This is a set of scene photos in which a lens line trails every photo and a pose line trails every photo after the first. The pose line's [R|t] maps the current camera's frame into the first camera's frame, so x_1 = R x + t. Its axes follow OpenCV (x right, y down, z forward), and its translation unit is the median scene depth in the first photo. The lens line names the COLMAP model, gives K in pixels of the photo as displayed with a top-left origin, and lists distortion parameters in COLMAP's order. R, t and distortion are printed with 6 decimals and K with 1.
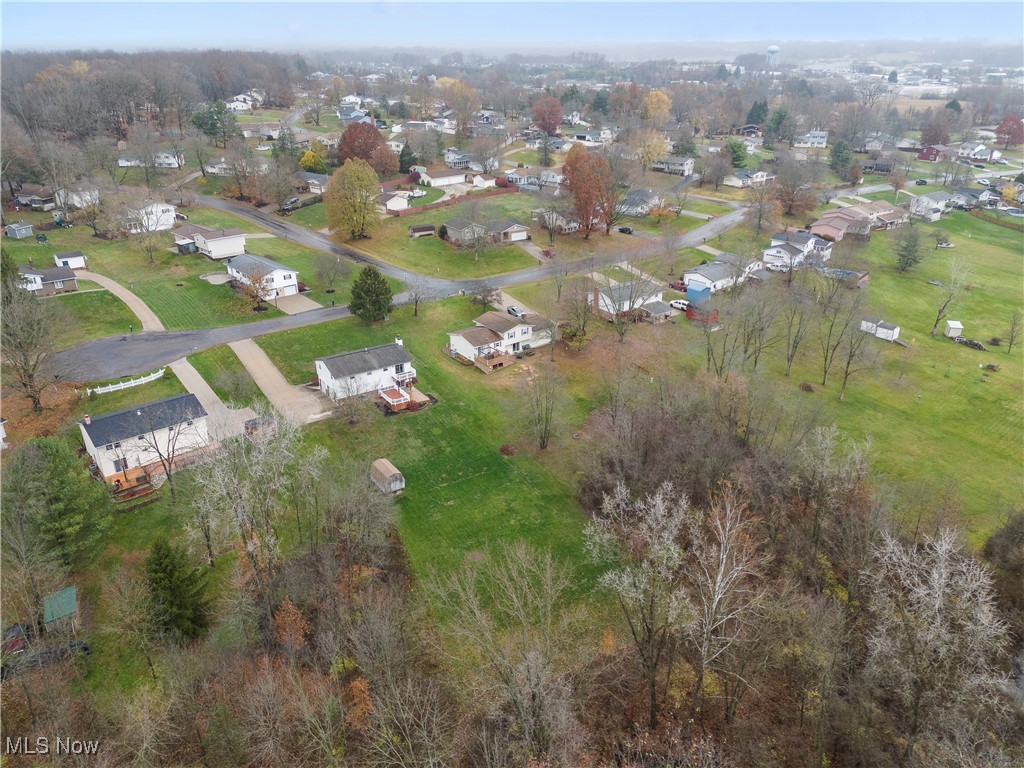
lens RADIAL K [[739.0, 0, 517.4], [0, 739.0, 384.1], [0, 0, 1]] dist [0.074618, -0.076408]
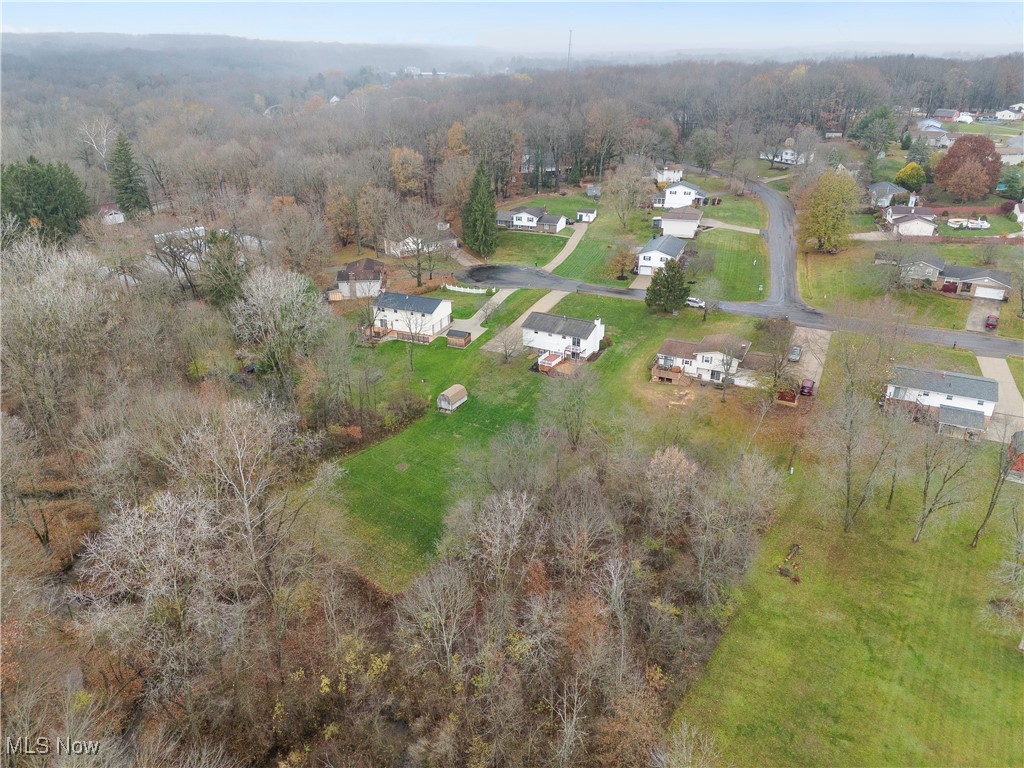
lens RADIAL K [[739.0, 0, 517.4], [0, 739.0, 384.1], [0, 0, 1]] dist [0.074618, -0.076408]
pose [[0.440046, 0.360095, -0.822612, 0.601971], [-0.364993, 0.908713, 0.202537, -0.127396], [0.820451, 0.211122, 0.531308, 0.294756]]
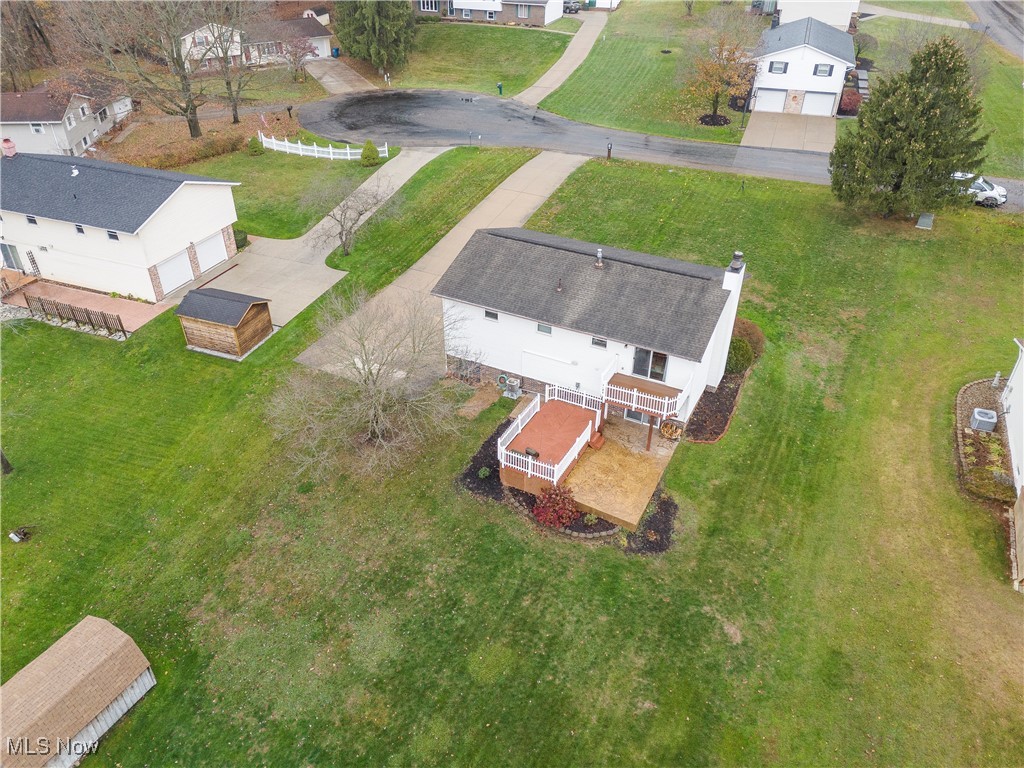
lens RADIAL K [[739.0, 0, 517.4], [0, 739.0, 384.1], [0, 0, 1]] dist [0.074618, -0.076408]
pose [[0.469846, 0.489681, -0.734477, 0.018737], [-0.367967, 0.864946, 0.341276, -0.073783], [0.802399, 0.109916, 0.586578, 0.660638]]
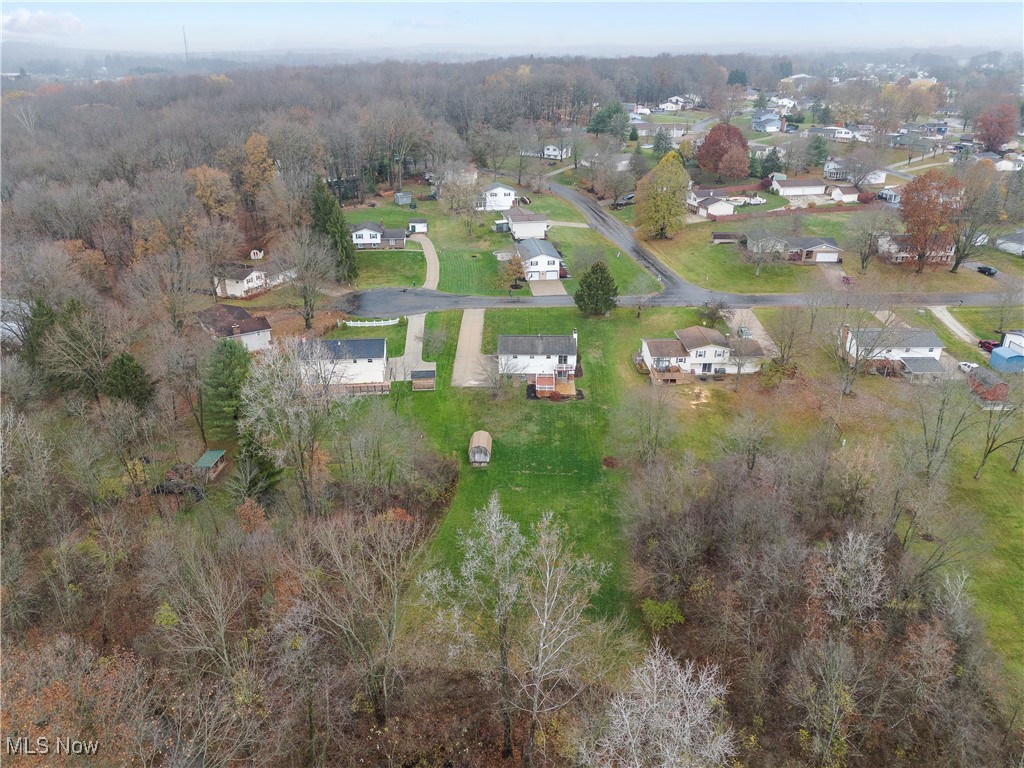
lens RADIAL K [[733.5, 0, 510.0], [0, 733.5, 382.6], [0, 0, 1]] dist [0.083622, -0.074629]
pose [[0.805709, 0.234790, -0.543789, 0.285984], [-0.236694, 0.969217, 0.067777, -0.034189], [0.542963, 0.074103, 0.836481, 0.085576]]
